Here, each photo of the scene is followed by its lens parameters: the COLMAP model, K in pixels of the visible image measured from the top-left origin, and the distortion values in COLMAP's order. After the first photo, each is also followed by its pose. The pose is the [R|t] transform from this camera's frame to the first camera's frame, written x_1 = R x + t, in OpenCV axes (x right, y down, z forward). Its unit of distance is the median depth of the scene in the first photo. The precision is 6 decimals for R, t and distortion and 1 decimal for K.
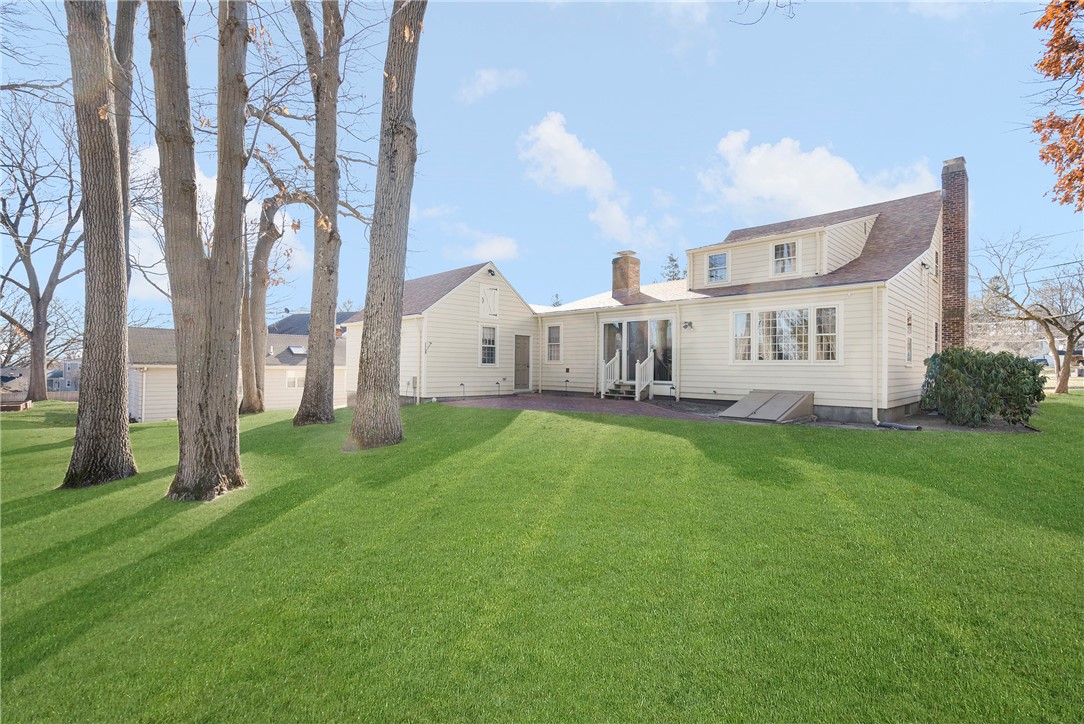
lens RADIAL K [[499.0, 0, 542.0], [0, 499.0, 362.0], [0, 0, 1]] dist [-0.003520, 0.000414]
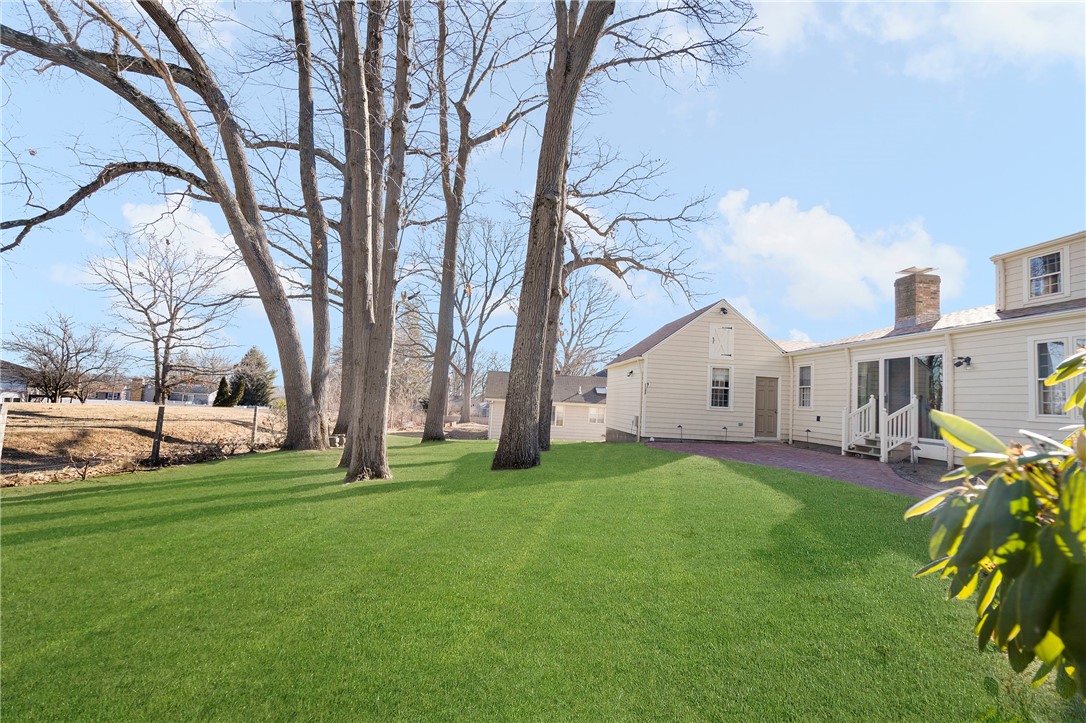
lens RADIAL K [[499.9, 0, 543.0], [0, 499.9, 361.5], [0, 0, 1]] dist [-0.003520, 0.000414]
pose [[0.765661, -0.019042, -0.642962, 0.246207], [-0.037889, 0.996491, -0.074631, 0.001135], [0.642127, 0.081503, 0.762253, 0.062858]]
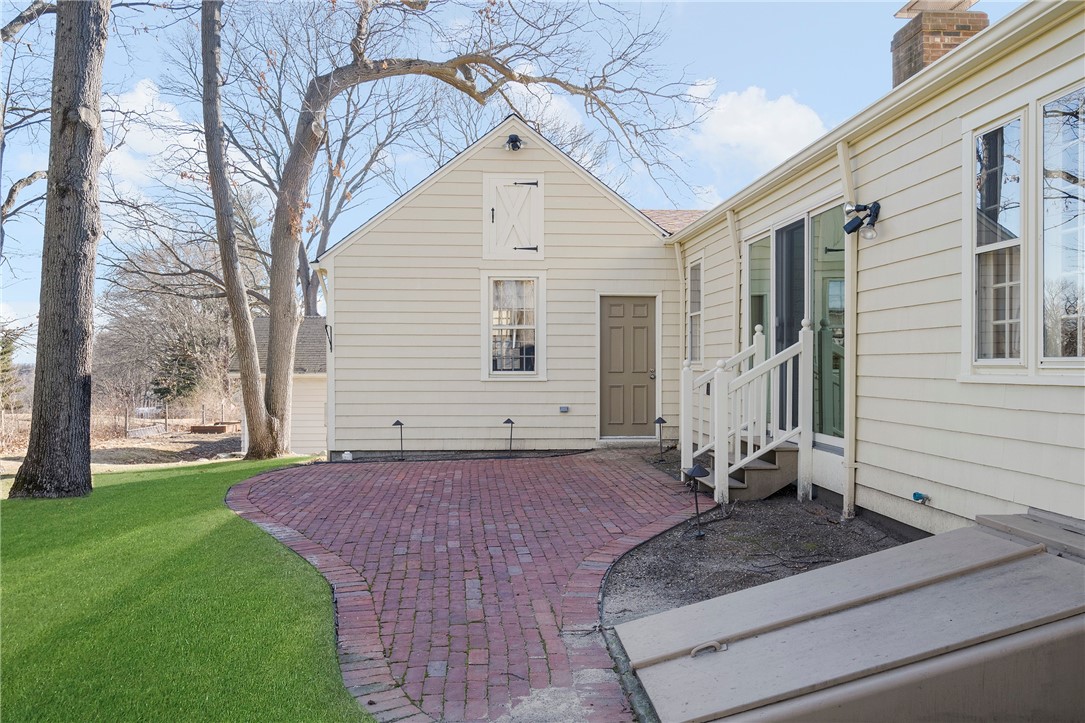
lens RADIAL K [[919.3, 0, 543.7], [0, 919.3, 378.8], [0, 0, 1]] dist [0.005333, 0.002454]
pose [[0.755956, 0.000334, -0.654622, 0.398095], [0.014205, 0.999756, 0.016913, -0.002947], [0.654468, -0.022084, 0.755767, 0.460268]]
